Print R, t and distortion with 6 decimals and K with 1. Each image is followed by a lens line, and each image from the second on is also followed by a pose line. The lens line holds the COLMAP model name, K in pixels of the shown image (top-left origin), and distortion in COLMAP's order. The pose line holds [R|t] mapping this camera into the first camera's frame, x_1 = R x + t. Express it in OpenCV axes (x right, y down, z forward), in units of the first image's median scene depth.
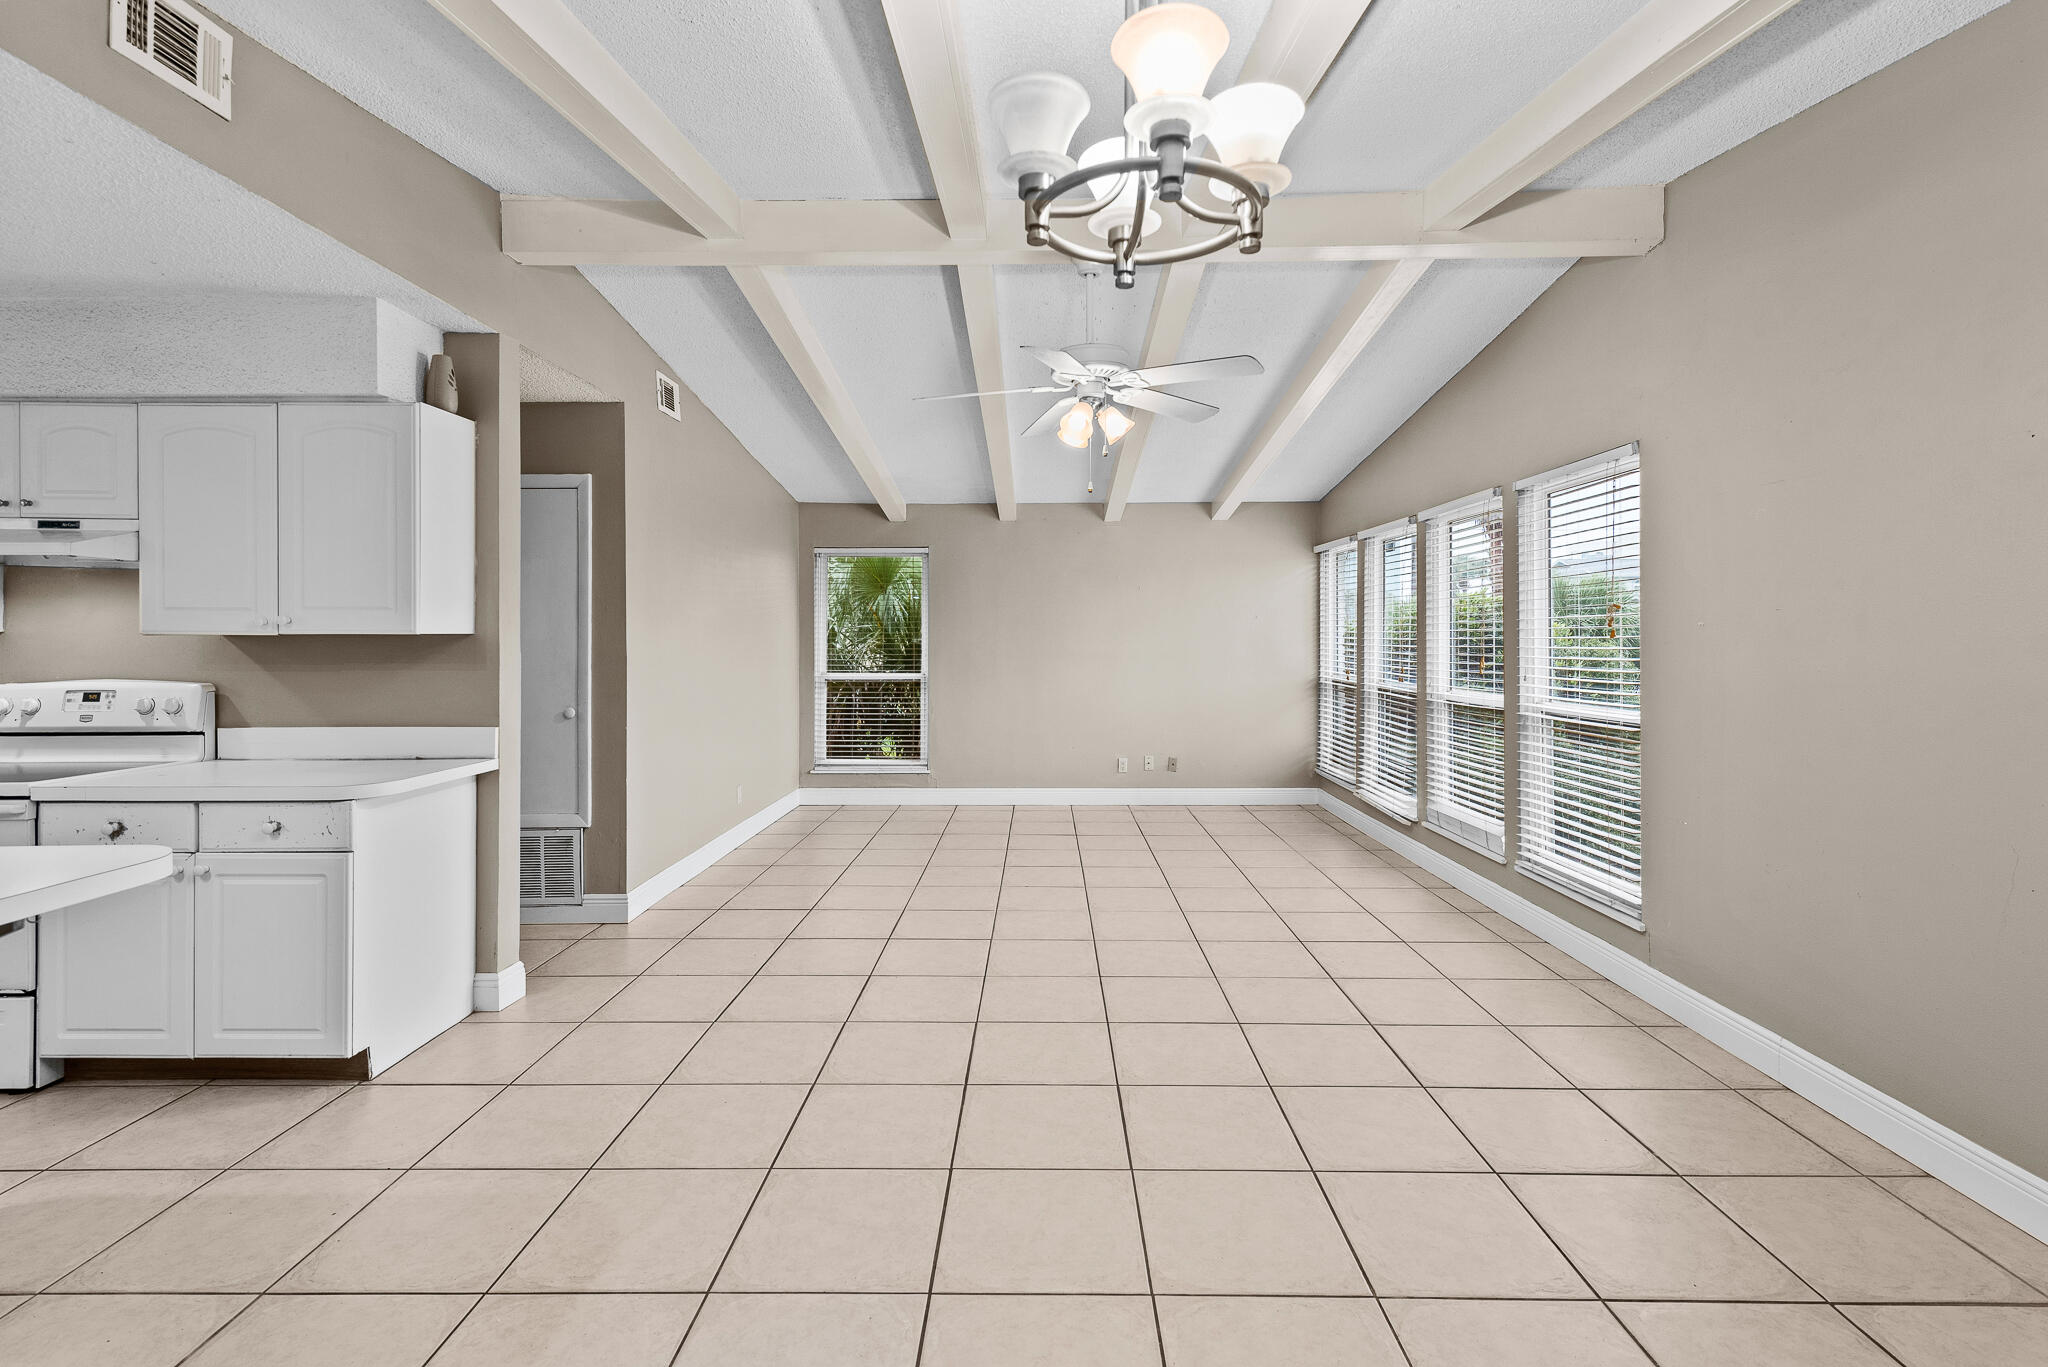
lens RADIAL K [[960.5, 0, 1036.6], [0, 960.5, 637.8], [0, 0, 1]] dist [0.012815, -0.000622]
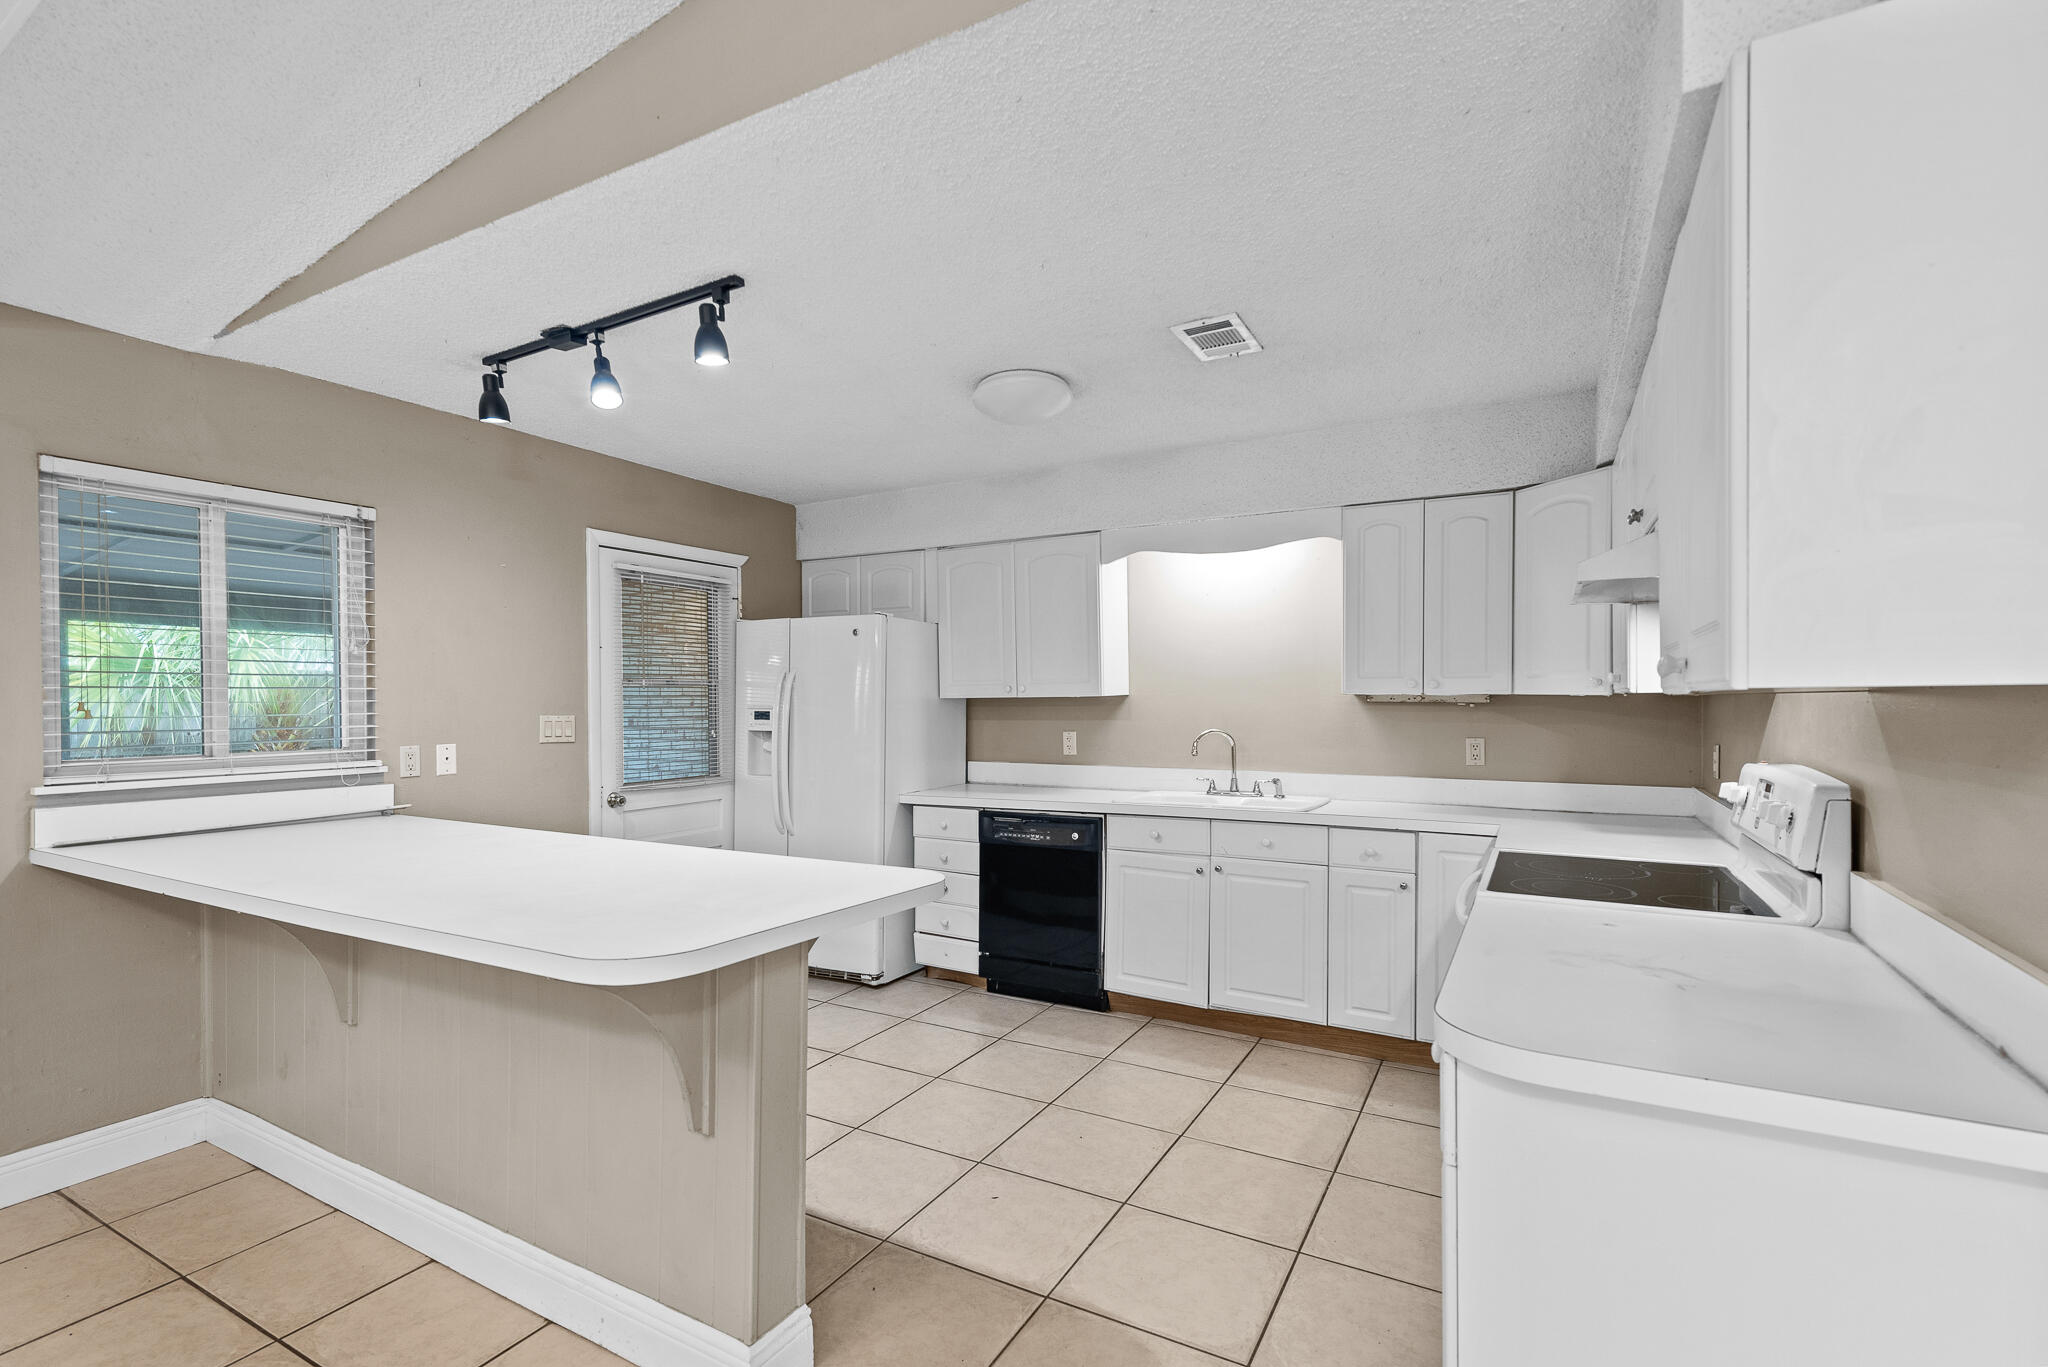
lens RADIAL K [[934.5, 0, 1010.8], [0, 934.5, 711.5], [0, 0, 1]] dist [0.012415, -0.001436]
pose [[-0.493462, 0.010769, -0.869701, -0.188145], [0.003480, 0.999940, 0.010407, -0.000075], [0.869760, 0.002109, -0.493470, 0.887788]]
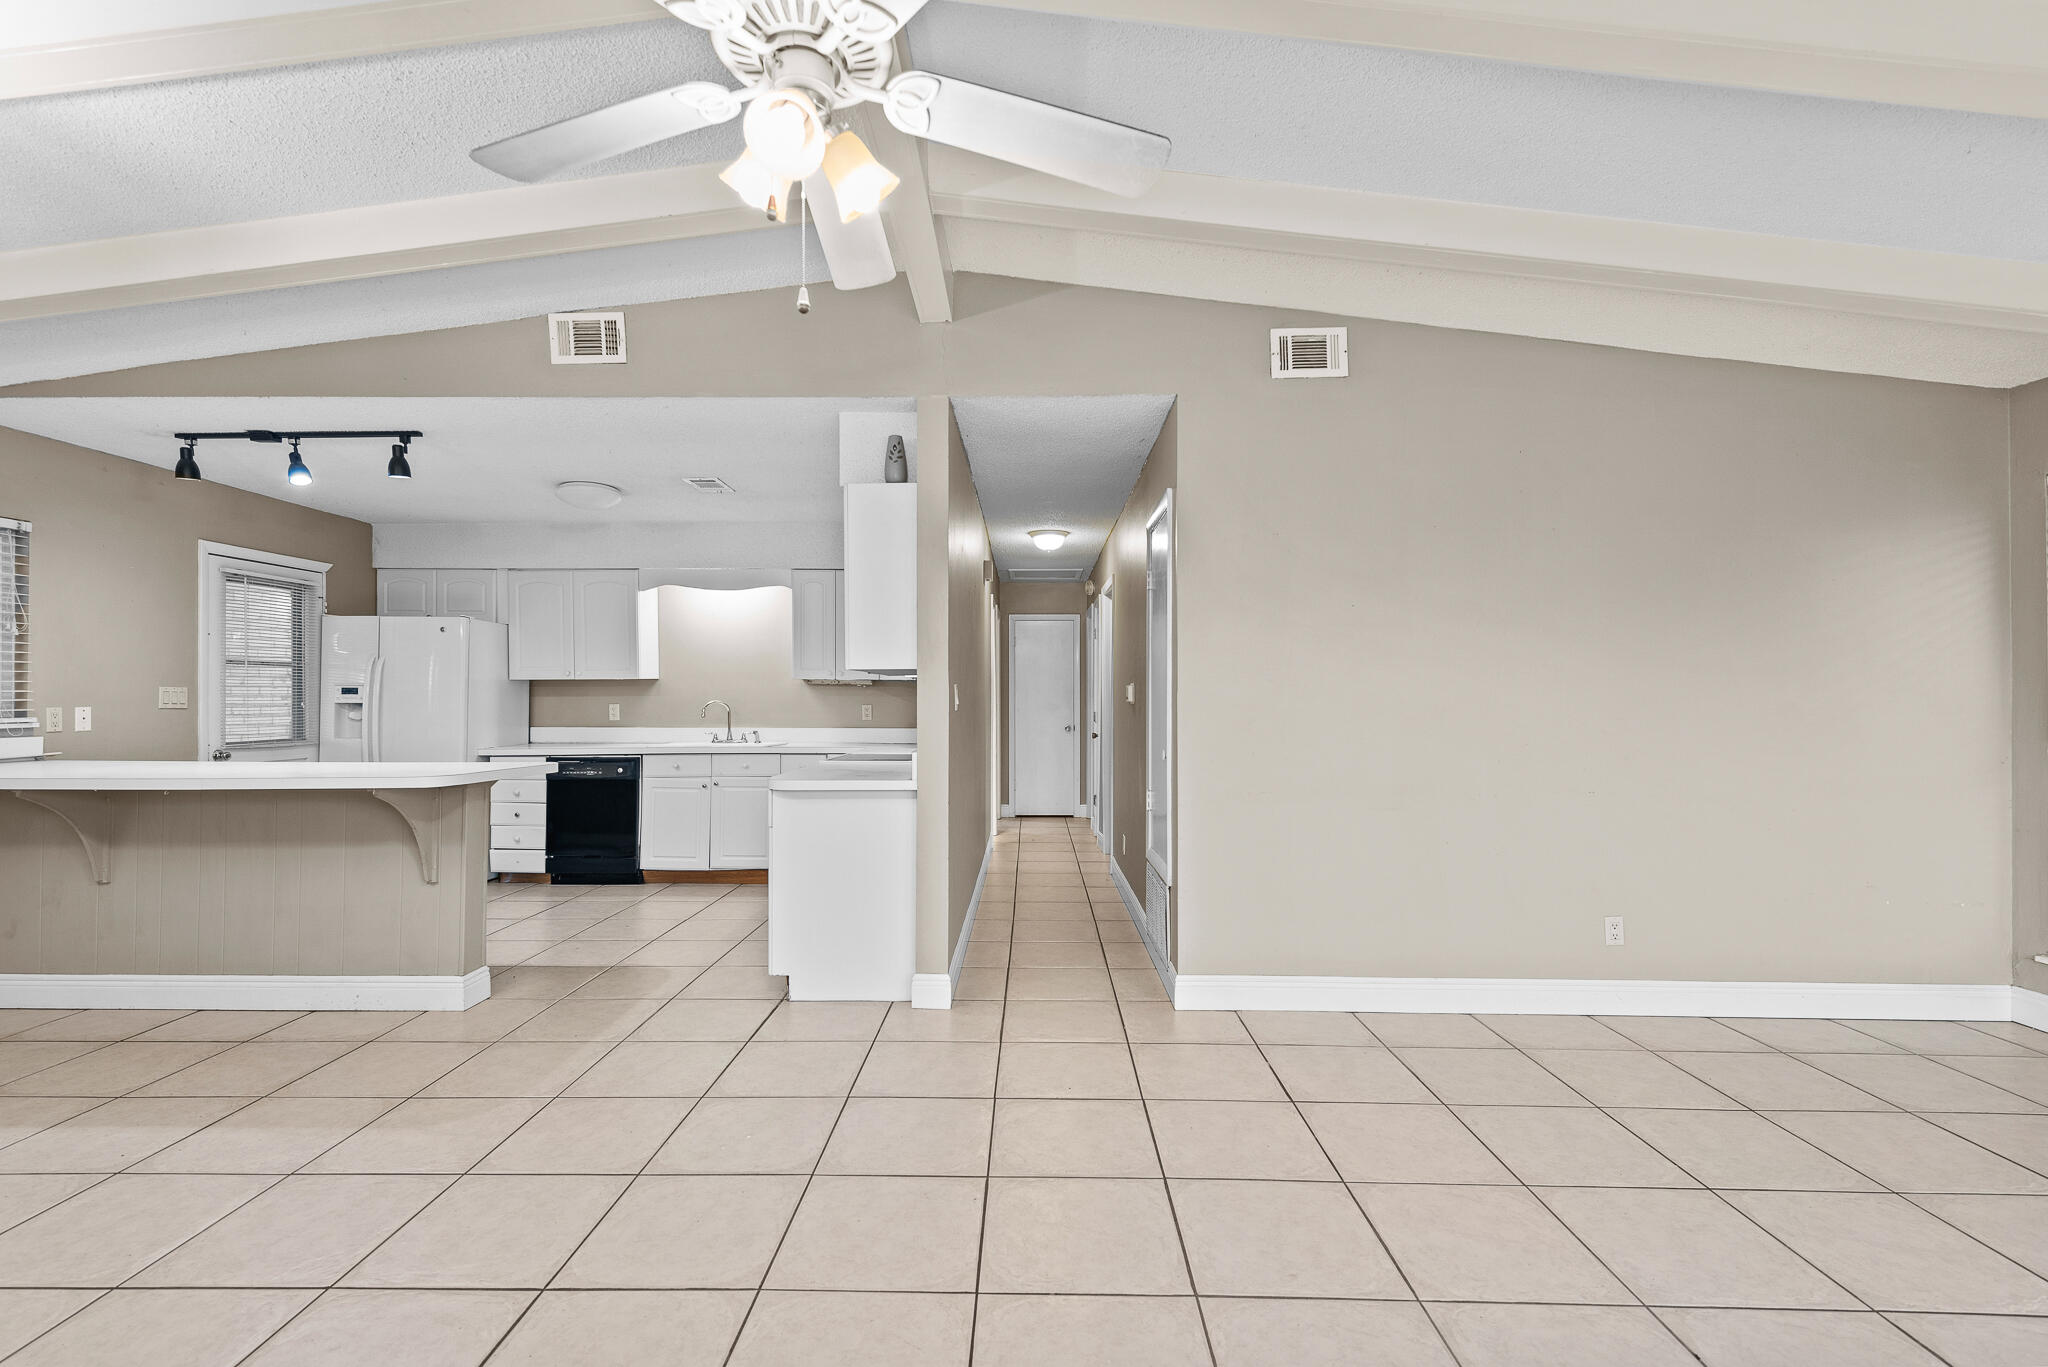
lens RADIAL K [[917.7, 0, 1020.3], [0, 917.7, 696.3], [0, 0, 1]] dist [0.017577, -0.005487]
pose [[-0.017588, -0.001903, -0.999844, 0.515000], [-0.000904, 0.999998, -0.001887, 0.031274], [0.999845, 0.000870, -0.017590, 1.181205]]
